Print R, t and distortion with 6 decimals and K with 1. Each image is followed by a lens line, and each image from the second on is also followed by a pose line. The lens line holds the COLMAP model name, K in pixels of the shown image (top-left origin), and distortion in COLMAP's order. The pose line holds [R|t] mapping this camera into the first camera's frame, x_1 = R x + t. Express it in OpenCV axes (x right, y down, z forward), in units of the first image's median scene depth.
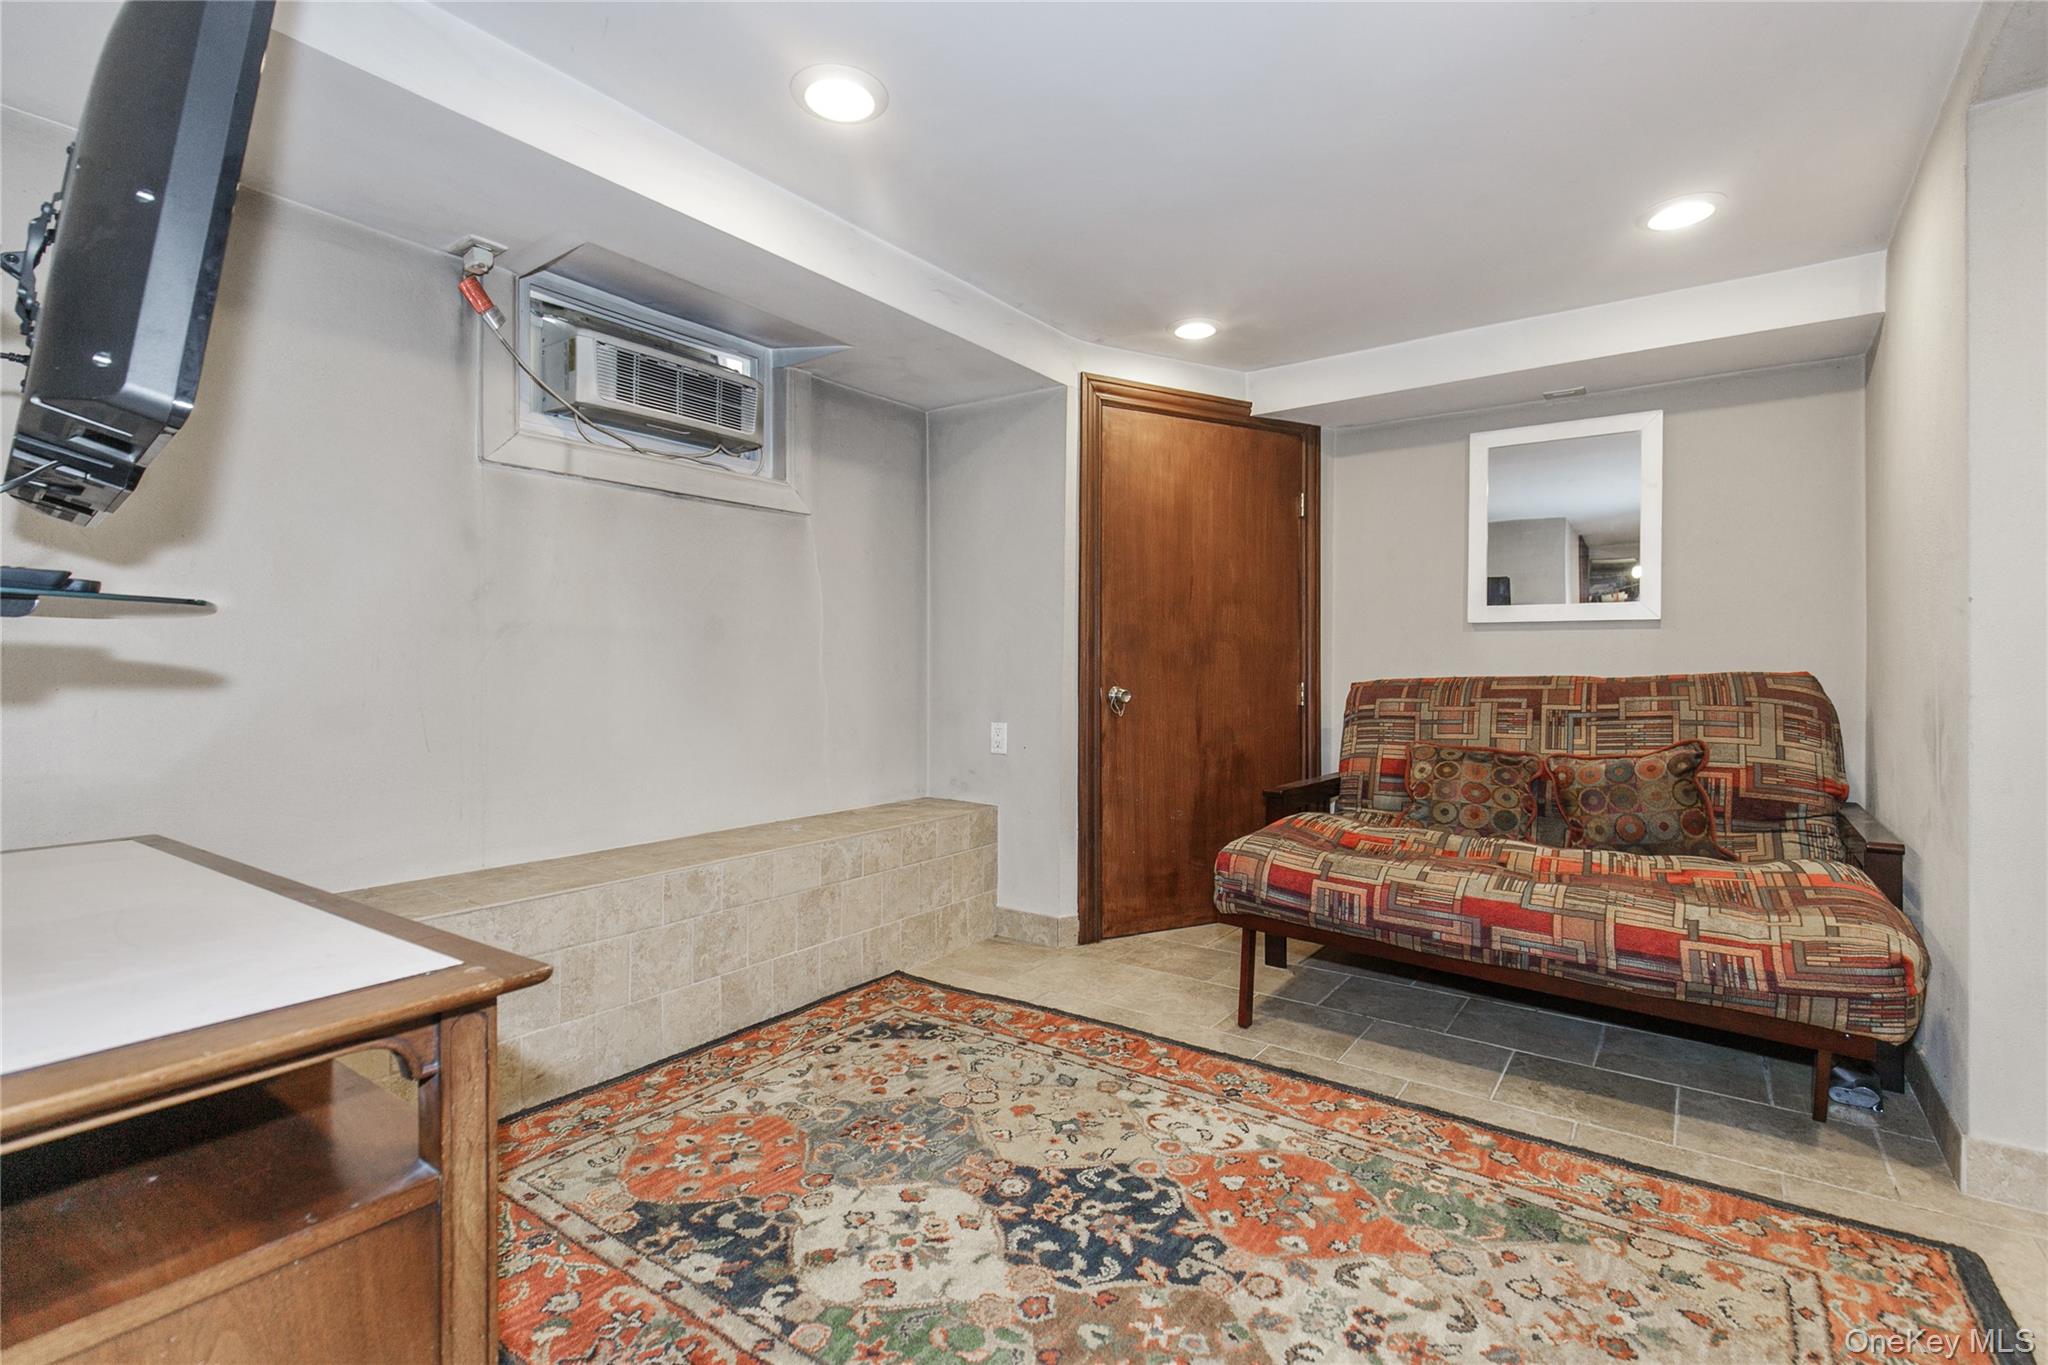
lens RADIAL K [[949.7, 0, 1041.0], [0, 949.7, 674.1], [0, 0, 1]] dist [0.008846, -0.001766]
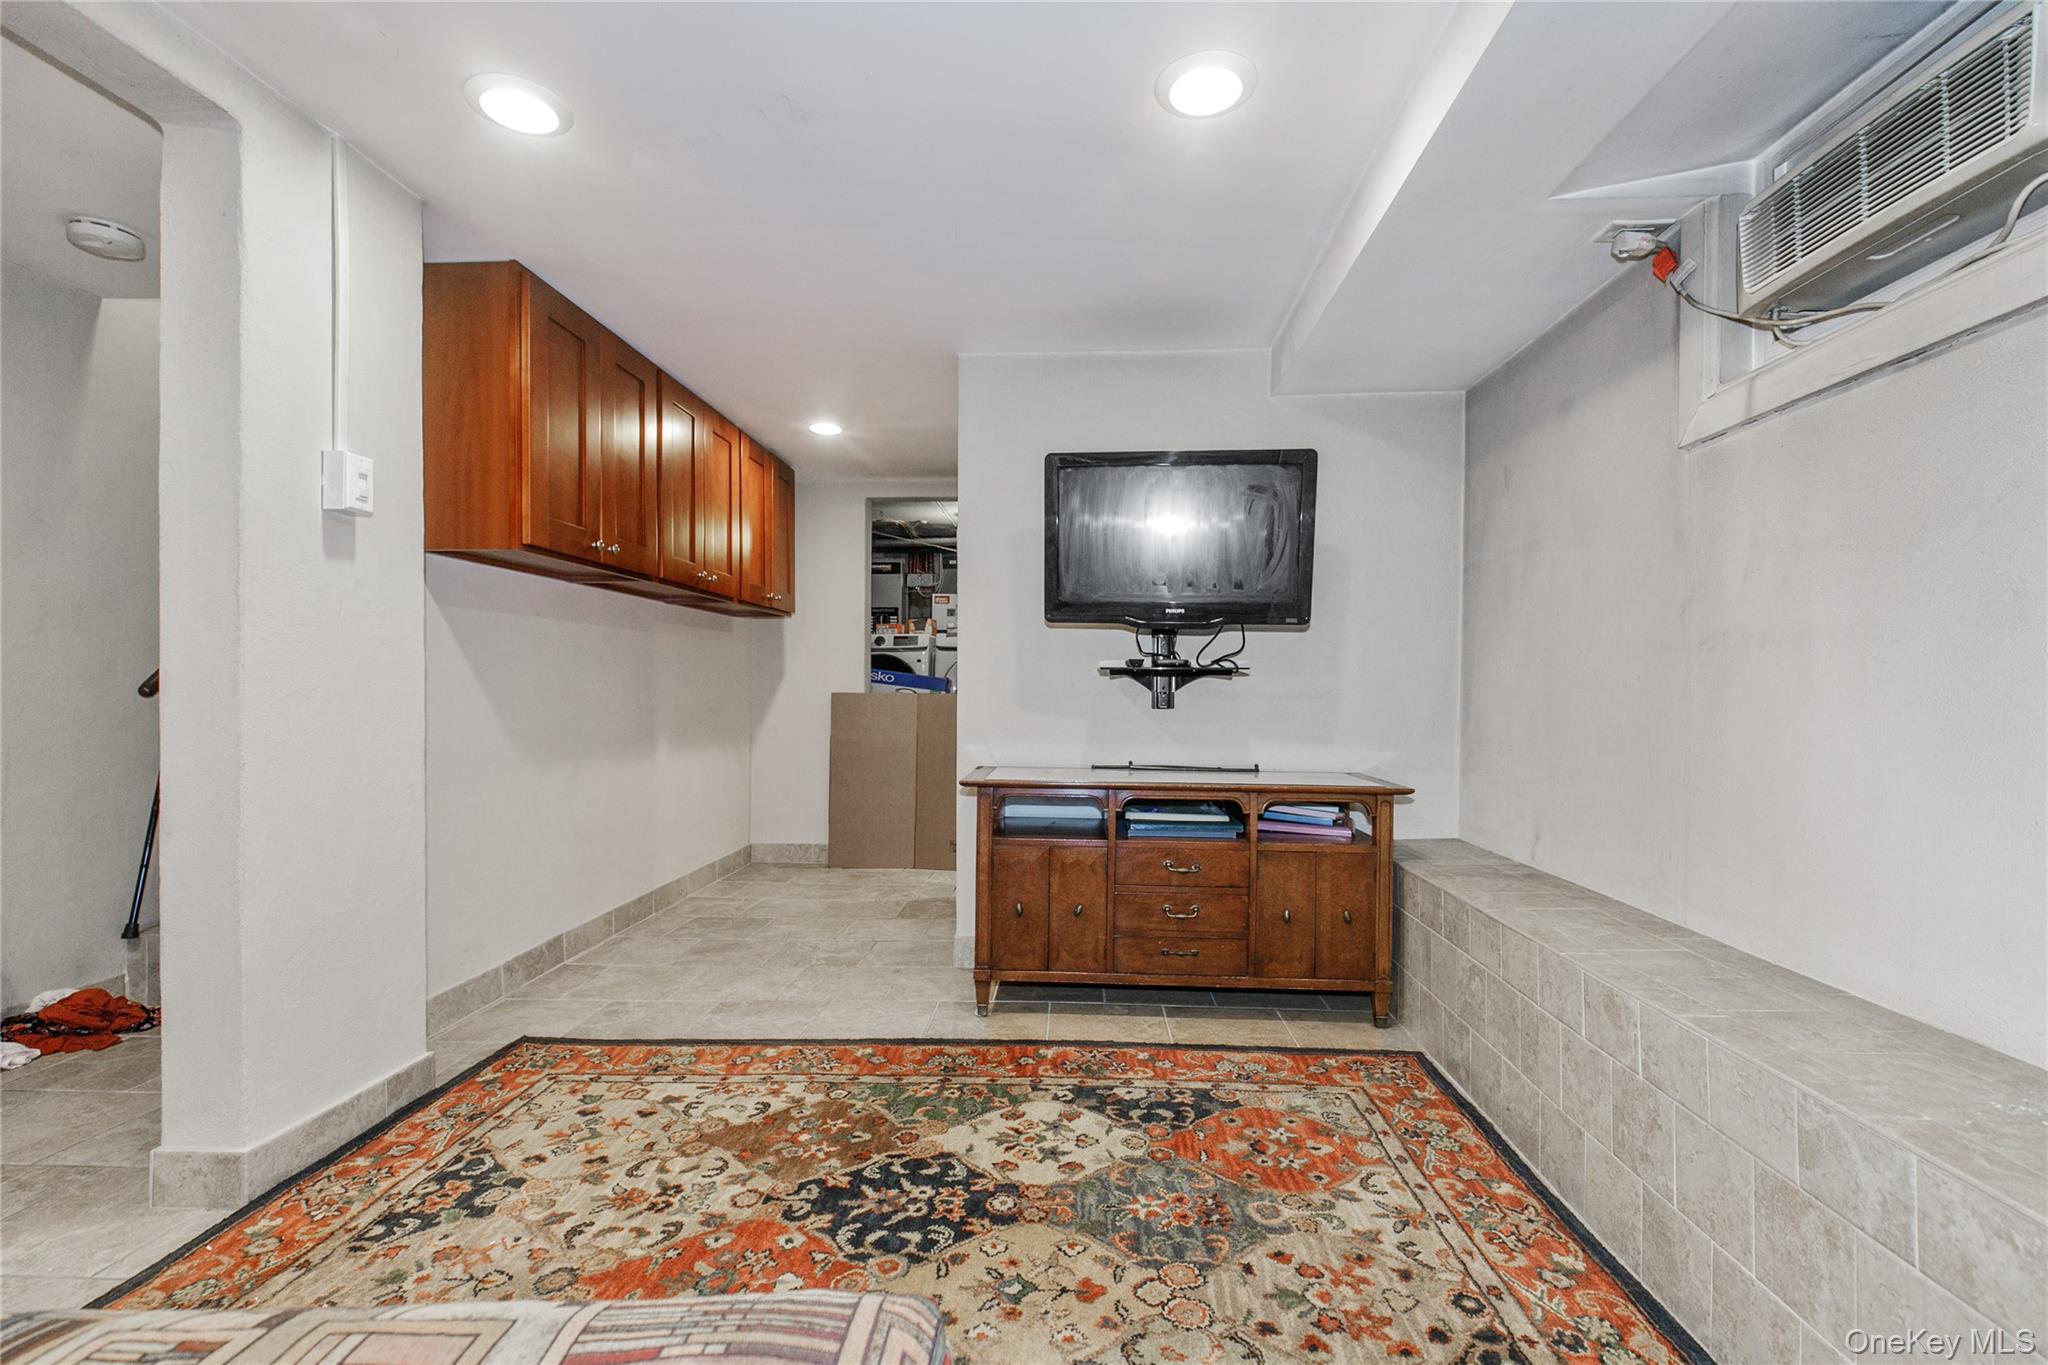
lens RADIAL K [[949.7, 0, 1043.6], [0, 949.7, 687.3], [0, 0, 1]] dist [0.008846, -0.001766]
pose [[-0.846091, -0.002436, -0.533033, 0.500664], [-0.003891, 0.999991, 0.001606, -0.011249], [0.533025, 0.003433, -0.846093, 1.985714]]
